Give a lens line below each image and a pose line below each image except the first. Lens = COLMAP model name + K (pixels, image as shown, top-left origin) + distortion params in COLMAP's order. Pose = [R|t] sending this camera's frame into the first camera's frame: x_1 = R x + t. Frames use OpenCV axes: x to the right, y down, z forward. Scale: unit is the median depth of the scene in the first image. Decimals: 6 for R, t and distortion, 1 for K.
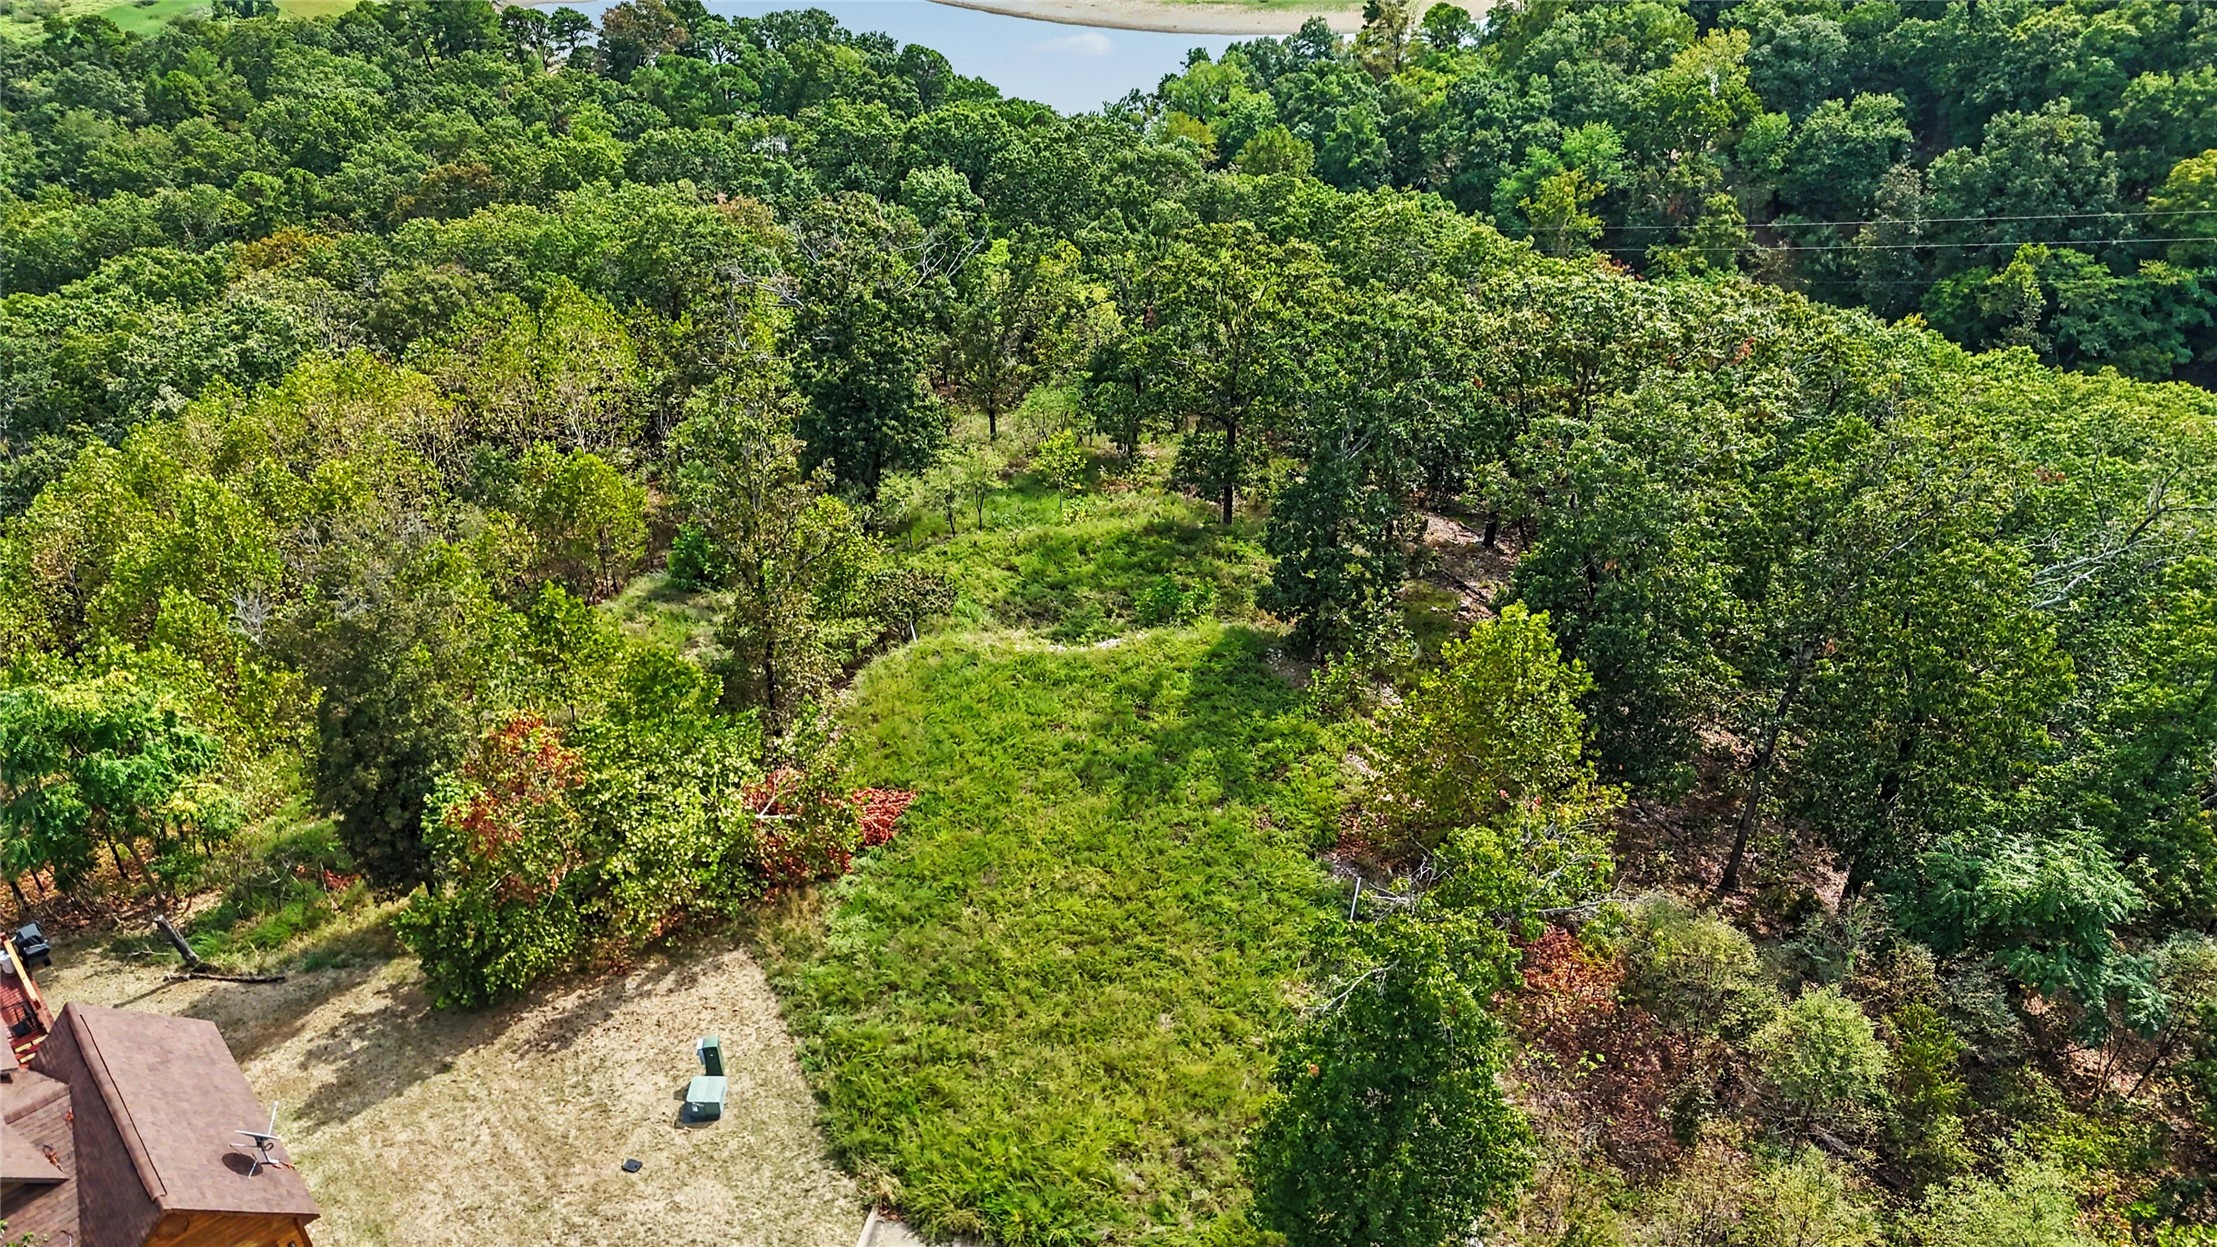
lens RADIAL K [[1613.0, 0, 1111.7], [0, 1613.0, 615.3], [0, 0, 1]] dist [0.079582, -0.077072]
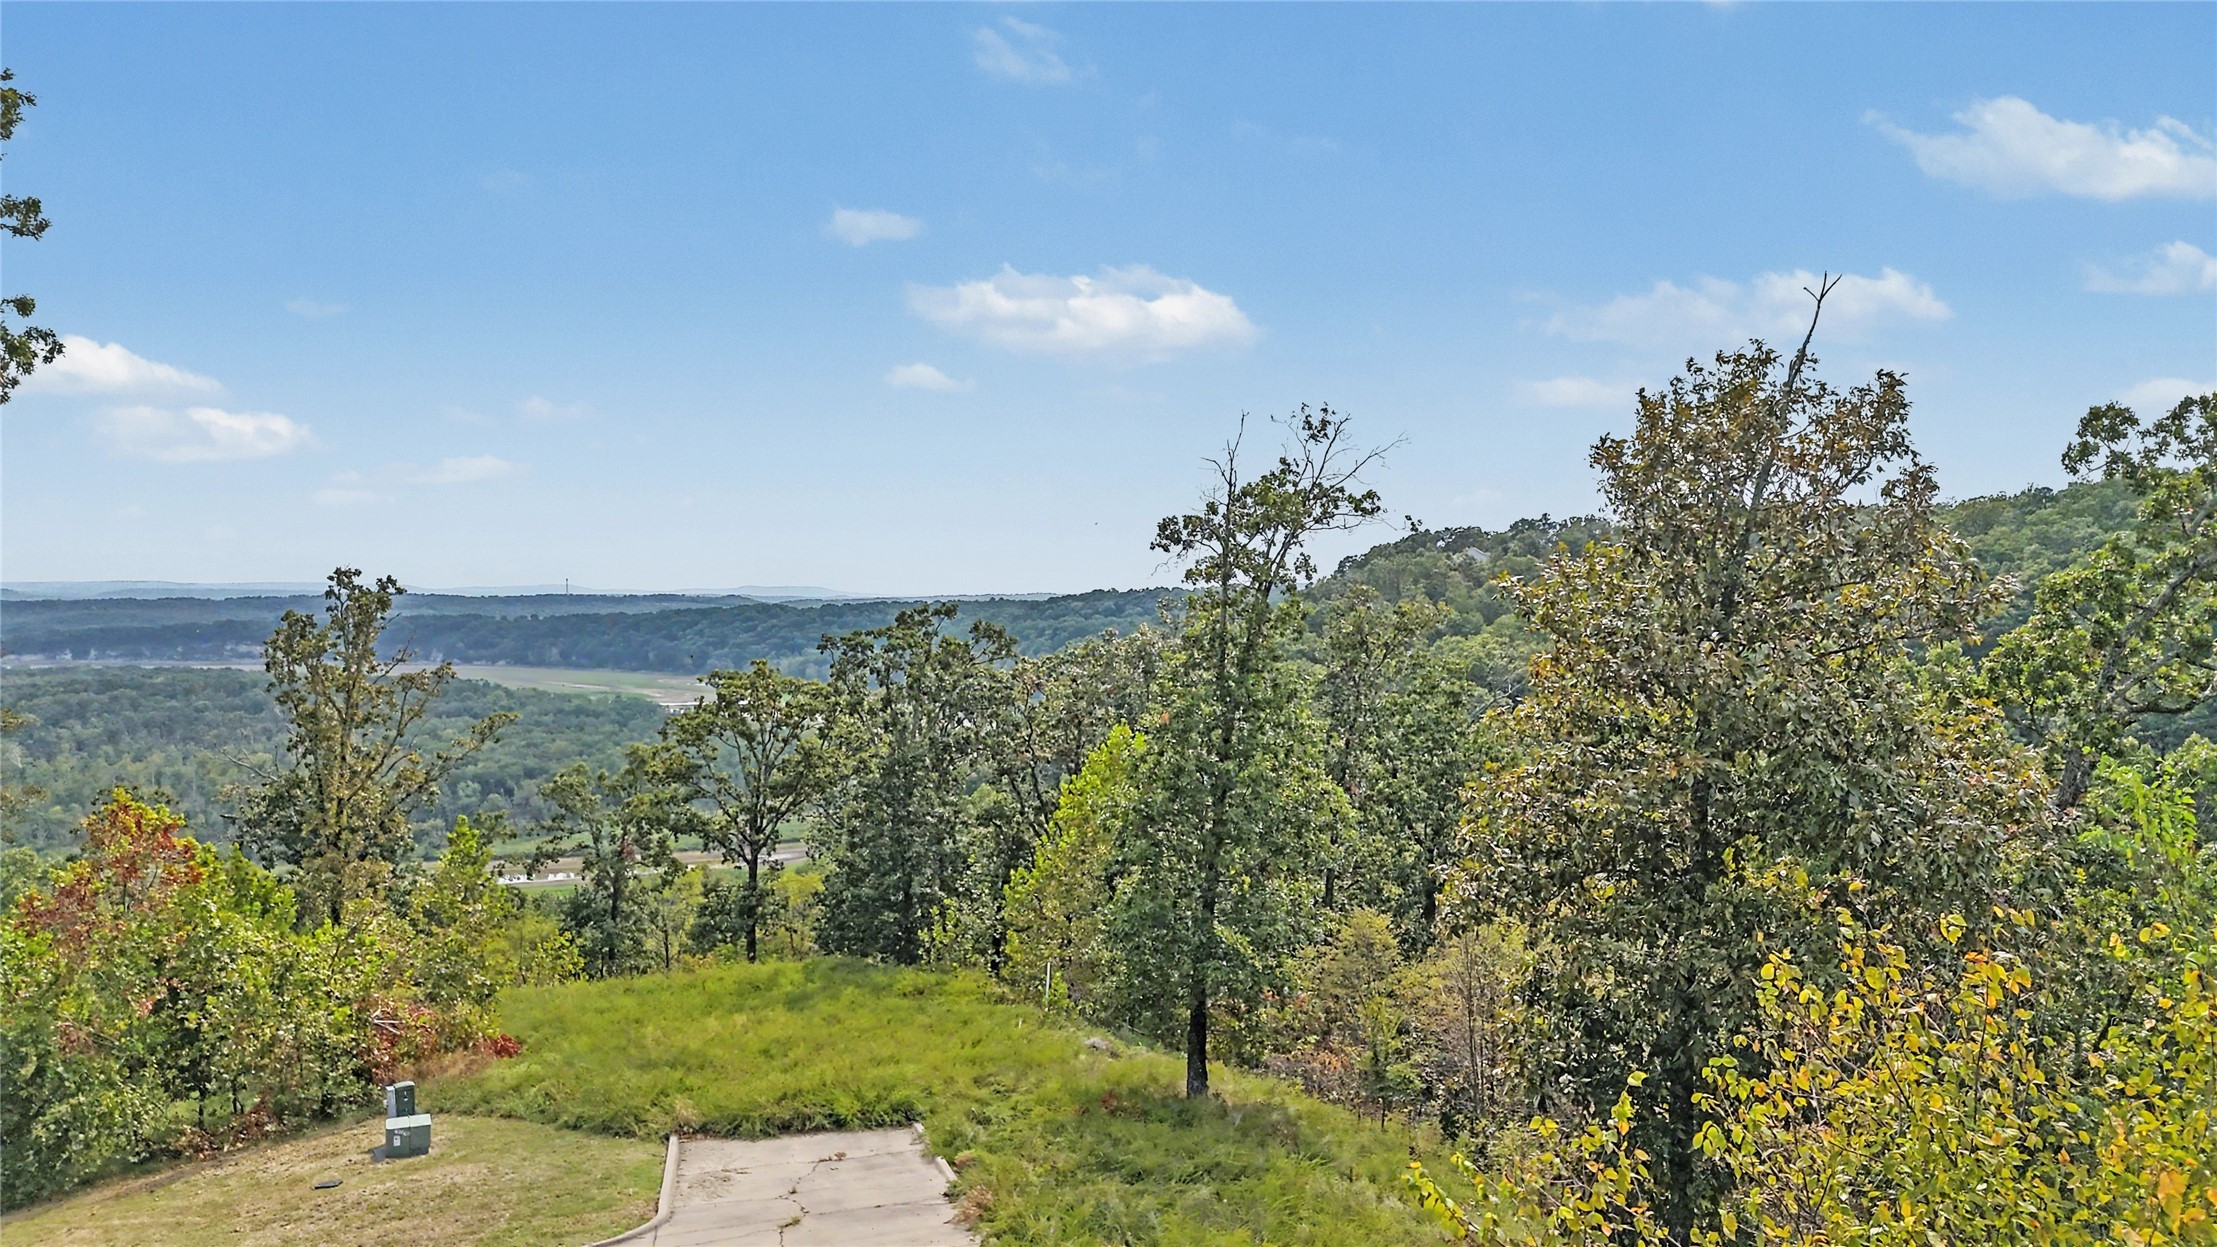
lens RADIAL K [[1613.0, 0, 1107.3], [0, 1613.0, 626.0], [0, 0, 1]] dist [0.079582, -0.077072]
pose [[0.905406, 0.001068, 0.424546, -0.069330], [0.236653, 0.828955, -0.506783, 0.144124], [-0.352471, 0.559314, 0.750288, 0.031438]]
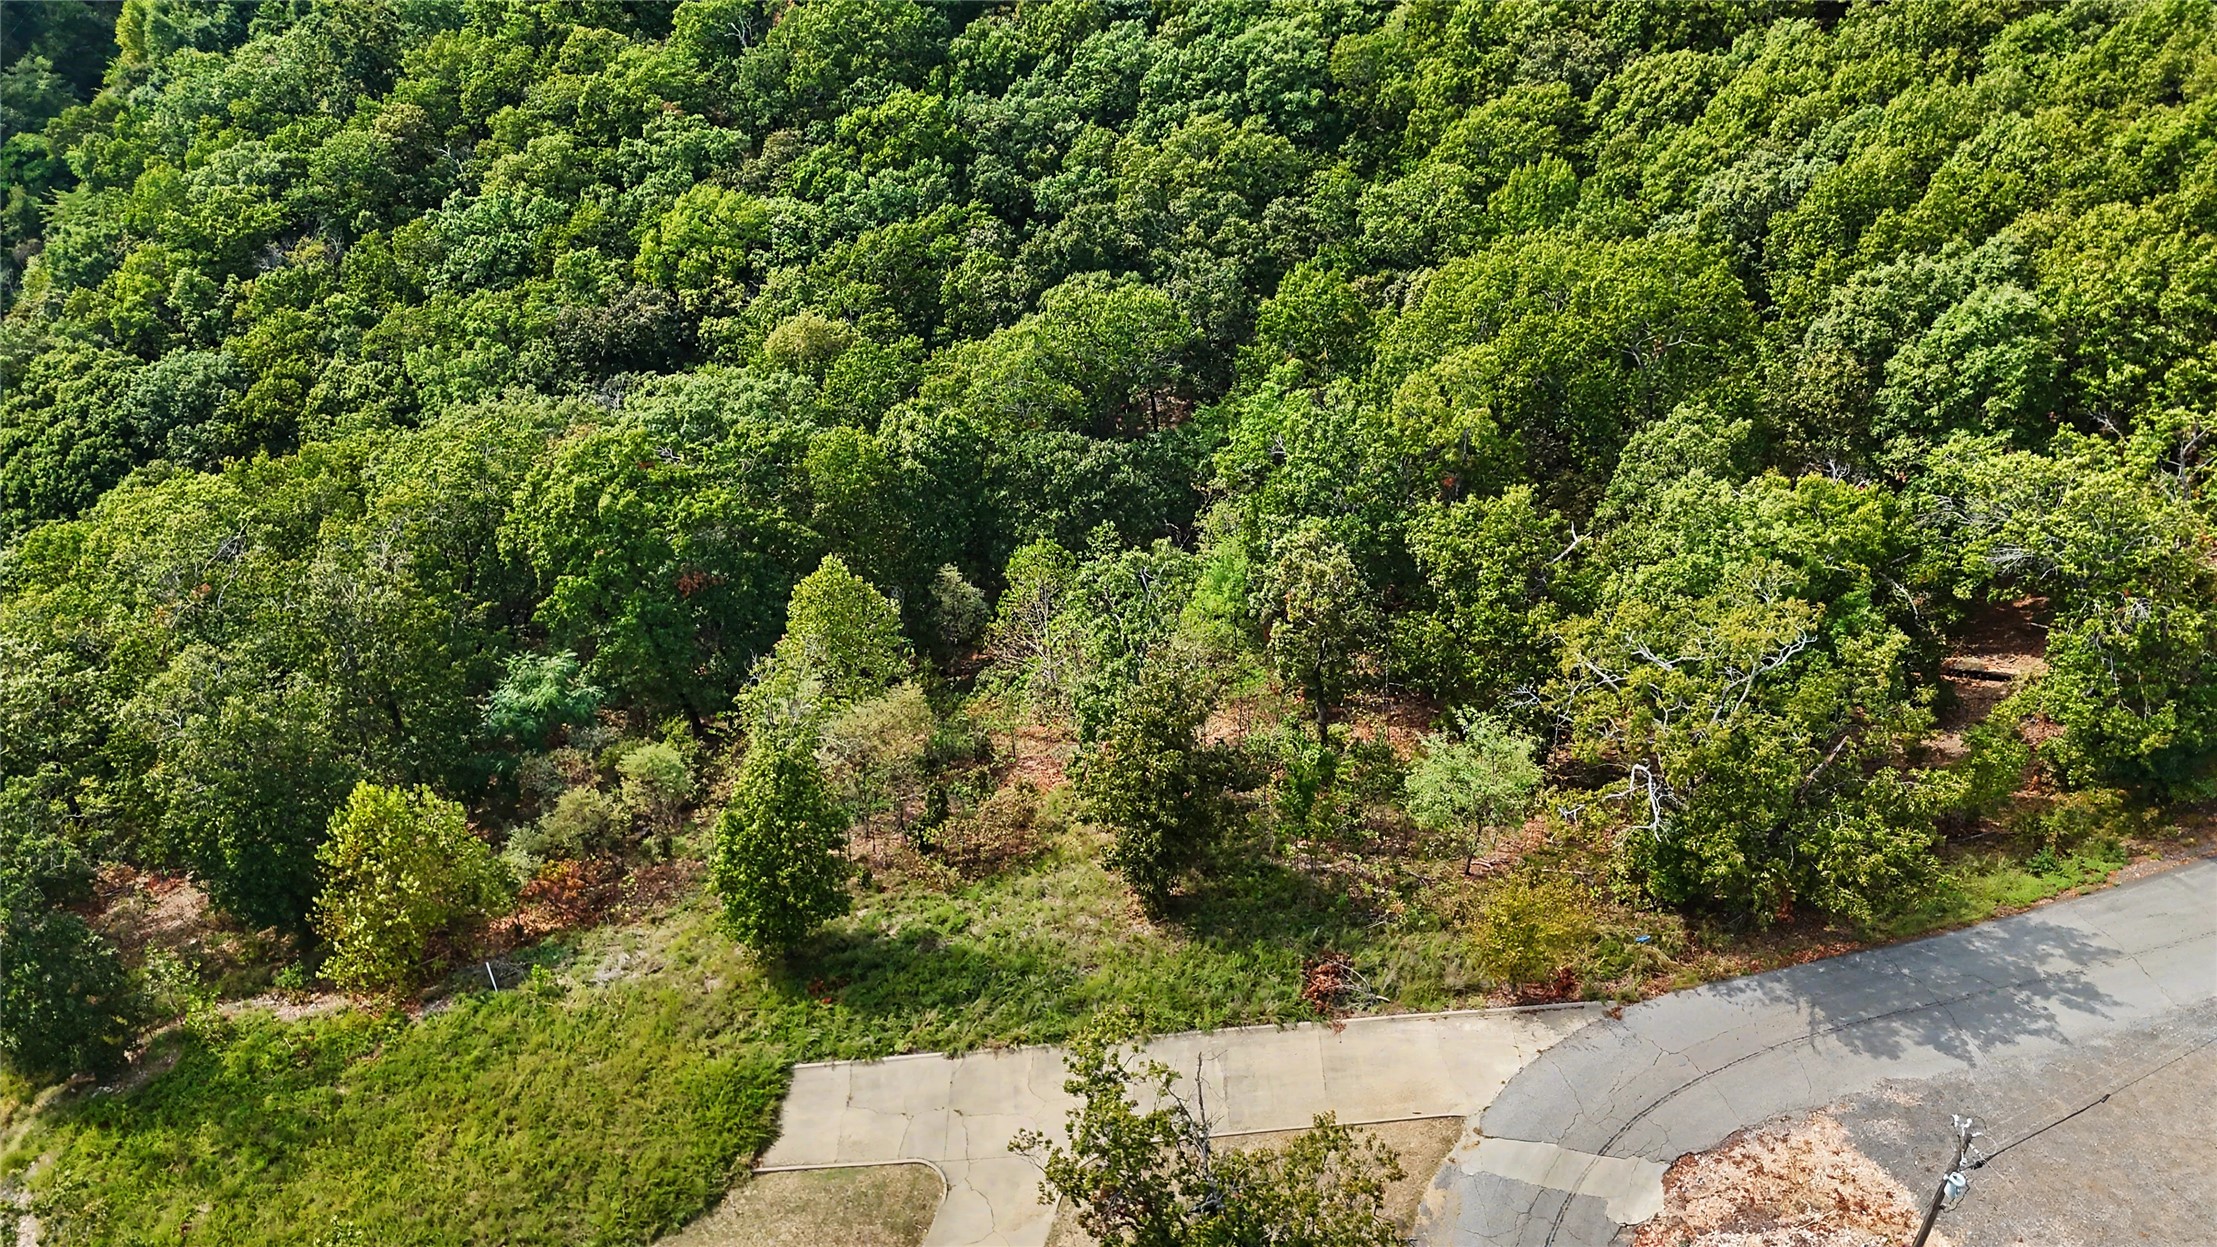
lens RADIAL K [[1613.0, 0, 1116.7], [0, 1613.0, 602.8], [0, 0, 1]] dist [0.079582, -0.077072]
pose [[-0.205917, -0.556523, 0.804911, -0.277436], [0.554946, 0.611072, 0.564470, -0.158776], [-0.805999, 0.562915, 0.183010, 0.022655]]
